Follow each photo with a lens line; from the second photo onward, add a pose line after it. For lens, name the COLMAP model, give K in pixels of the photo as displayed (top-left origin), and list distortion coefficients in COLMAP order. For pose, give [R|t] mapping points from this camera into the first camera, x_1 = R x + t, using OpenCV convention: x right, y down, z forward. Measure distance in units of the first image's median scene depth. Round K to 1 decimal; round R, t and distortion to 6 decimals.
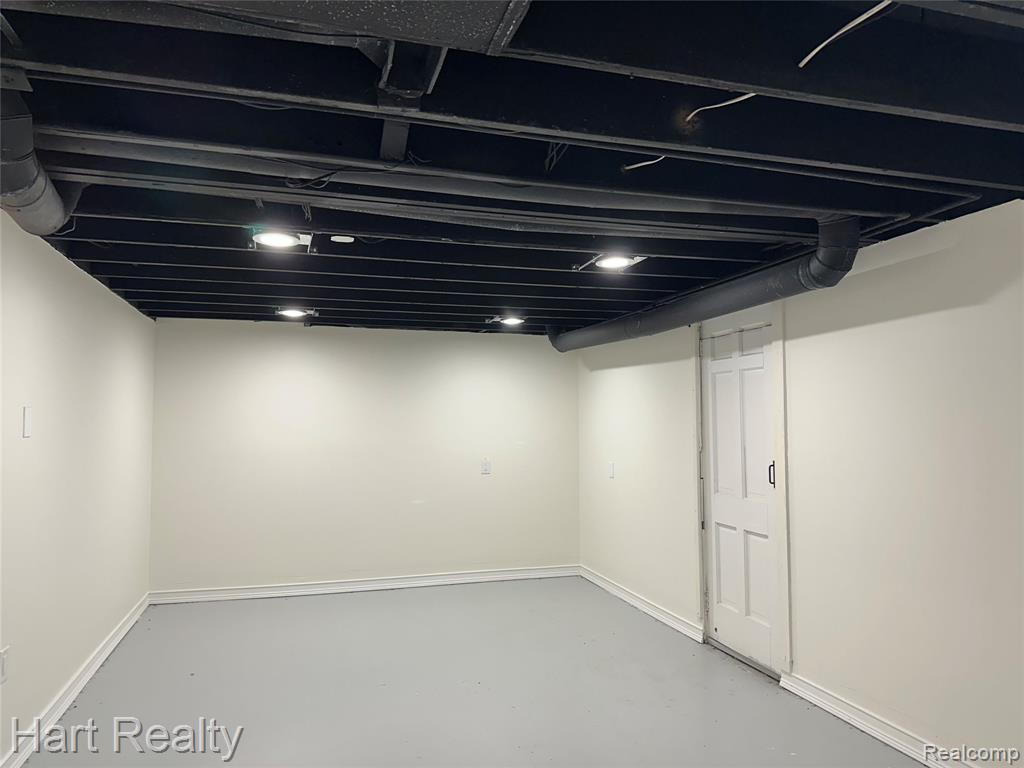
lens RADIAL K [[719.3, 0, 512.0], [0, 719.3, 384.0], [0, 0, 1]] dist [0.103936, -0.141959]
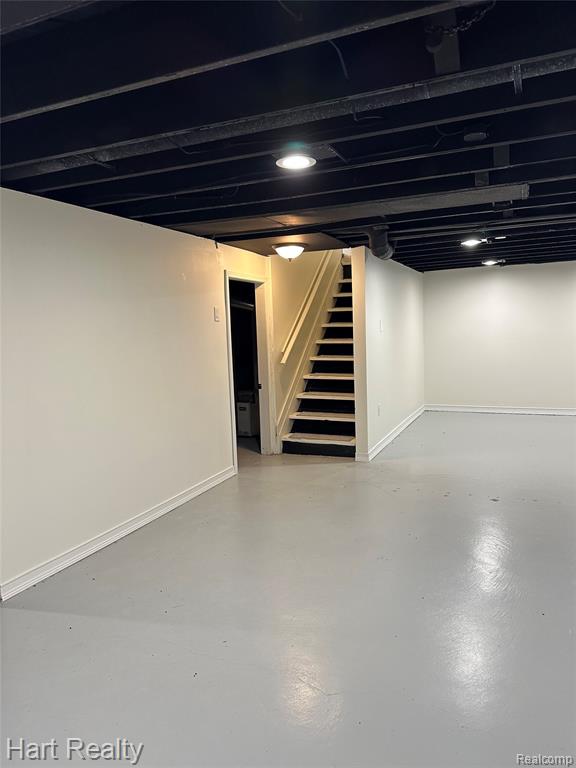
lens RADIAL K [[539.5, 0, 287.5], [0, 539.5, 398.6], [0, 0, 1]] dist [0.103936, -0.141959]
pose [[0.768794, 0.056667, -0.636981, 0.242241], [0.069542, 0.982751, 0.171361, -0.035854], [0.635704, -0.176038, 0.751592, -0.514249]]
